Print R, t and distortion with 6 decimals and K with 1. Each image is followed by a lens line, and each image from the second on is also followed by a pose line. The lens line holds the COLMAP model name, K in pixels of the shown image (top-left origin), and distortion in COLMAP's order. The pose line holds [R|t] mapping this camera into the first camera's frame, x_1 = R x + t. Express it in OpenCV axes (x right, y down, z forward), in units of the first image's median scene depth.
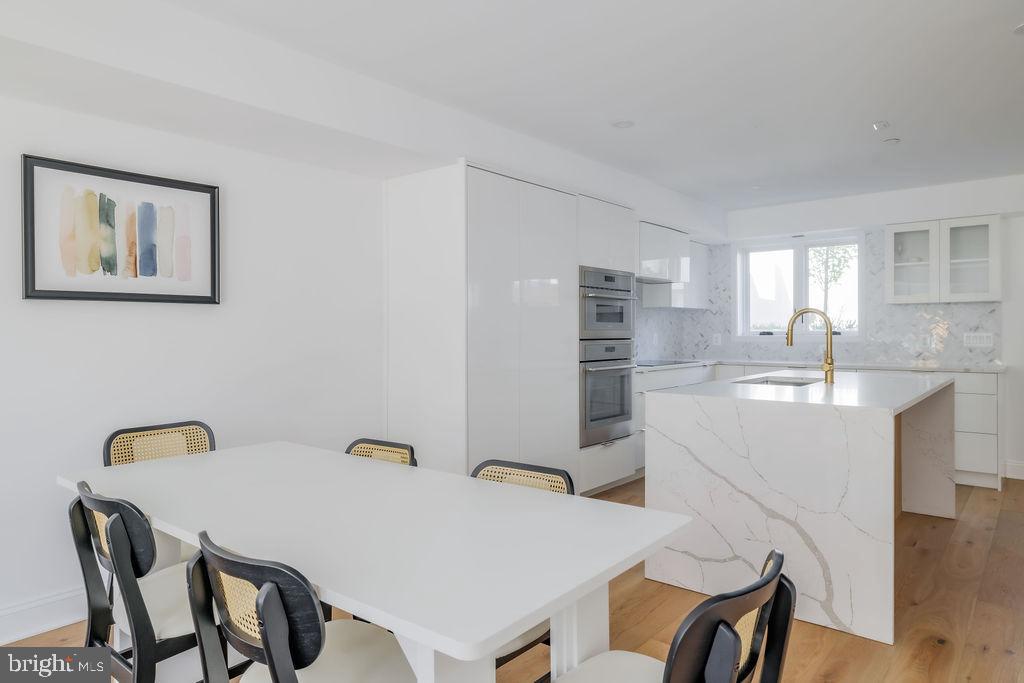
lens RADIAL K [[619.1, 0, 520.8], [0, 619.1, 329.7], [0, 0, 1]] dist [-0.004085, 0.002351]
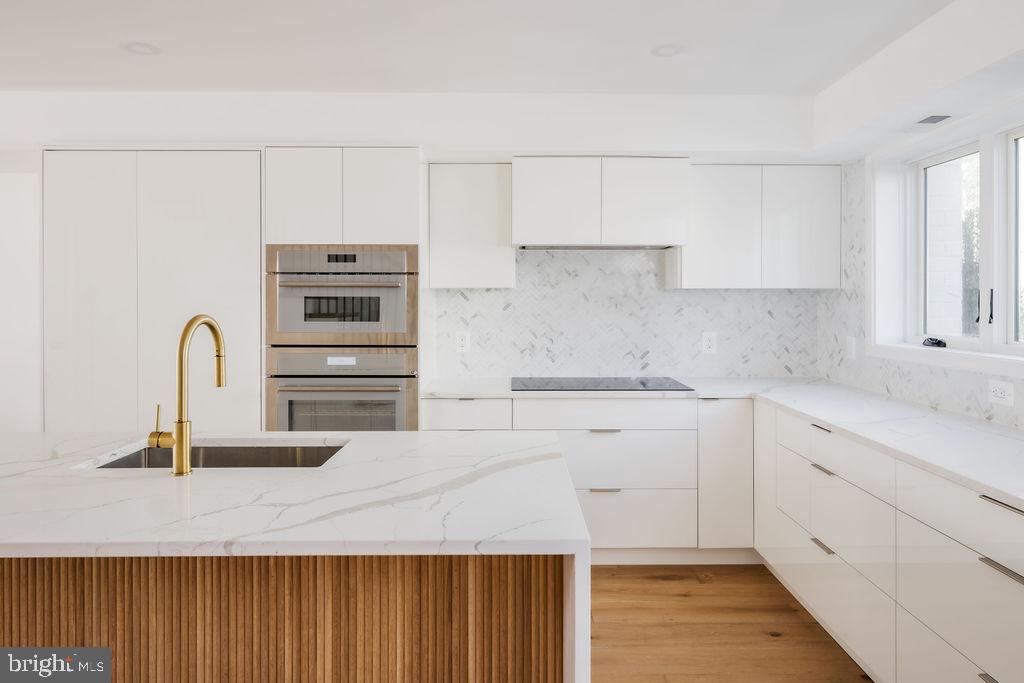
lens RADIAL K [[606.0, 0, 548.0], [0, 606.0, 309.4], [0, 0, 1]] dist [0.002361, 0.001756]
pose [[0.658047, 0.010203, -0.752908, 1.435525], [0.000183, 0.999906, 0.013710, -0.062375], [0.752977, -0.009160, 0.657983, 1.311455]]
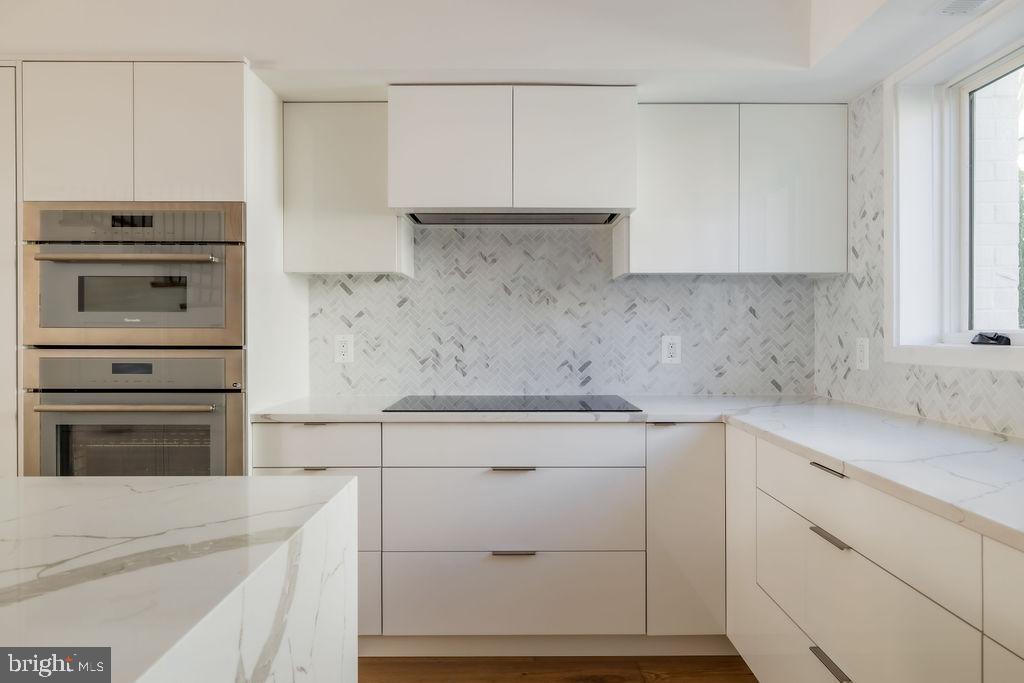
lens RADIAL K [[619.1, 0, 530.1], [0, 619.1, 335.9], [0, 0, 1]] dist [-0.004085, 0.002351]
pose [[0.653969, 0.009139, -0.756467, 1.266274], [0.000729, 0.999919, 0.012710, 0.001179], [0.756521, -0.008863, 0.653909, 1.653457]]
